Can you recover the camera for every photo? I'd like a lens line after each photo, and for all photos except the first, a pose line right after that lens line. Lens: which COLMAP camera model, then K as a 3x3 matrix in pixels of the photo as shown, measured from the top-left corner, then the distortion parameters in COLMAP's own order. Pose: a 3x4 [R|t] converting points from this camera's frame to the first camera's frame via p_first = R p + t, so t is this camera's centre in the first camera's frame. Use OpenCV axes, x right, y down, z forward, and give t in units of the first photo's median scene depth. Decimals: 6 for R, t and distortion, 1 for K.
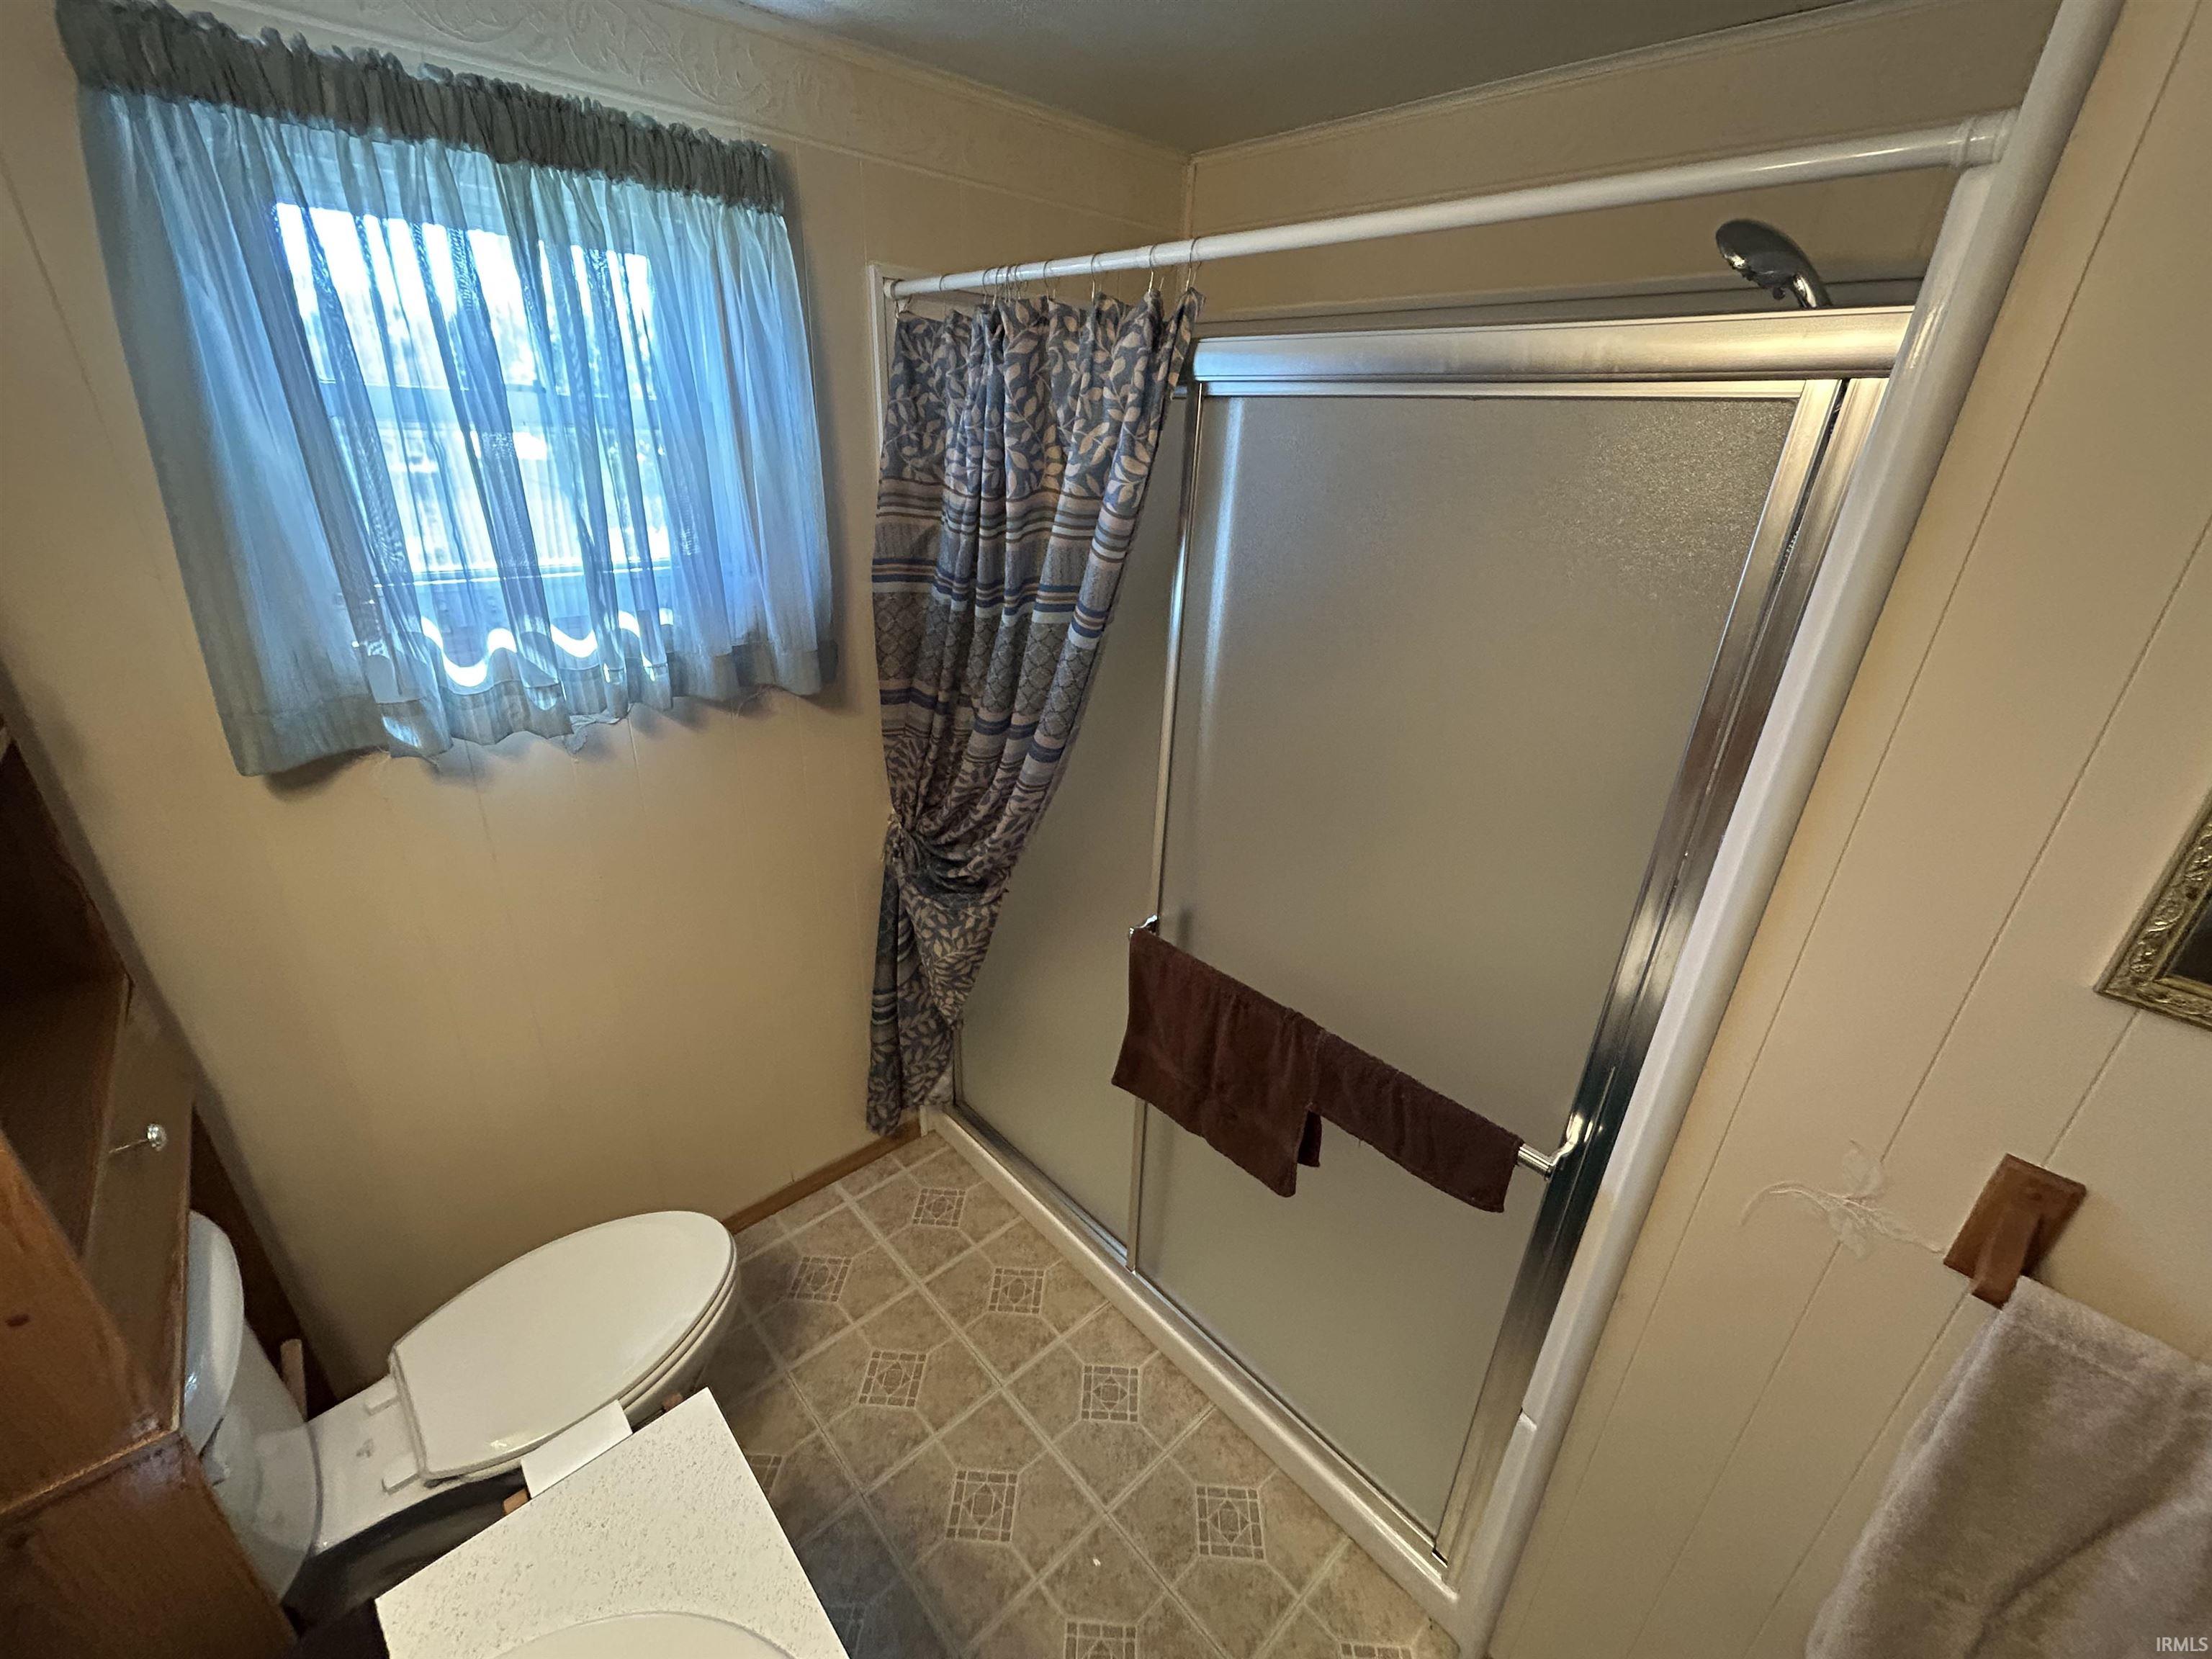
lens RADIAL K [[901.1, 0, 1108.9], [0, 901.1, 830.1], [0, 0, 1]] dist [-0.003741, 0.003789]
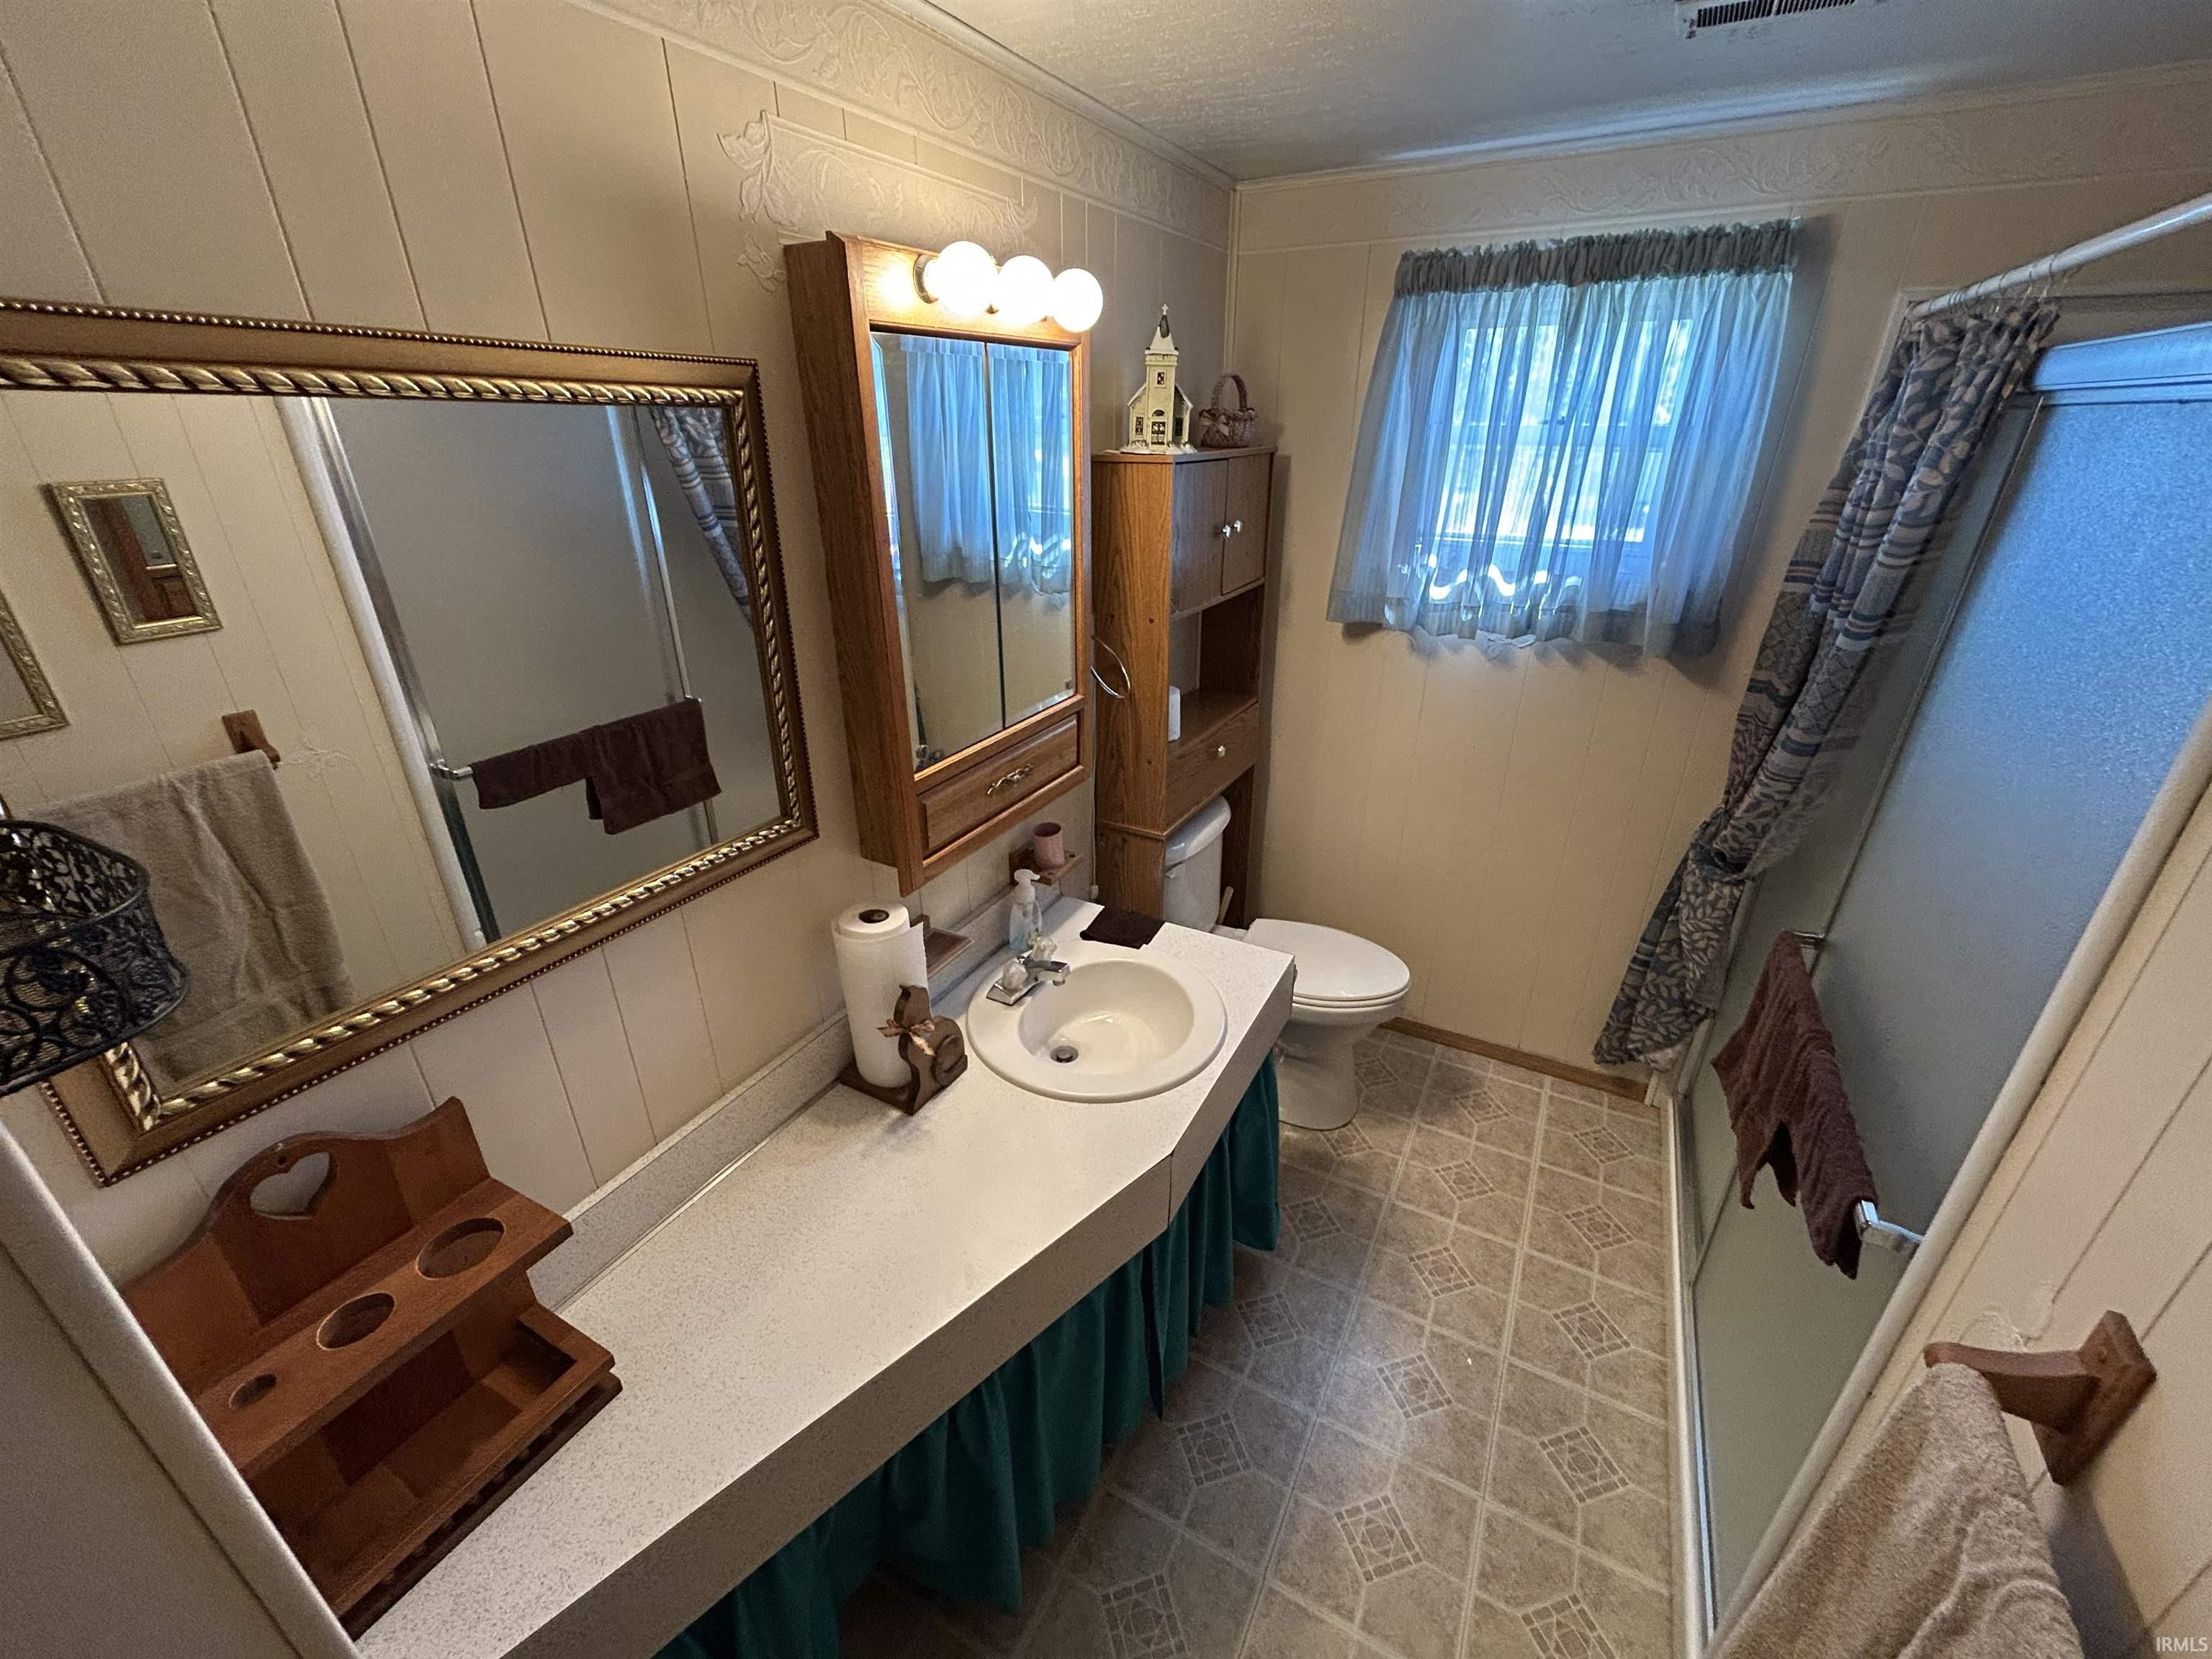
lens RADIAL K [[899.9, 0, 1106.0], [0, 899.9, 829.5], [0, 0, 1]] dist [0.002091, 0.000097]
pose [[0.318957, 0.359467, -0.876955, 0.669479], [-0.373135, 0.898184, 0.232456, 0.063077], [0.871227, 0.253079, 0.420612, -0.138190]]
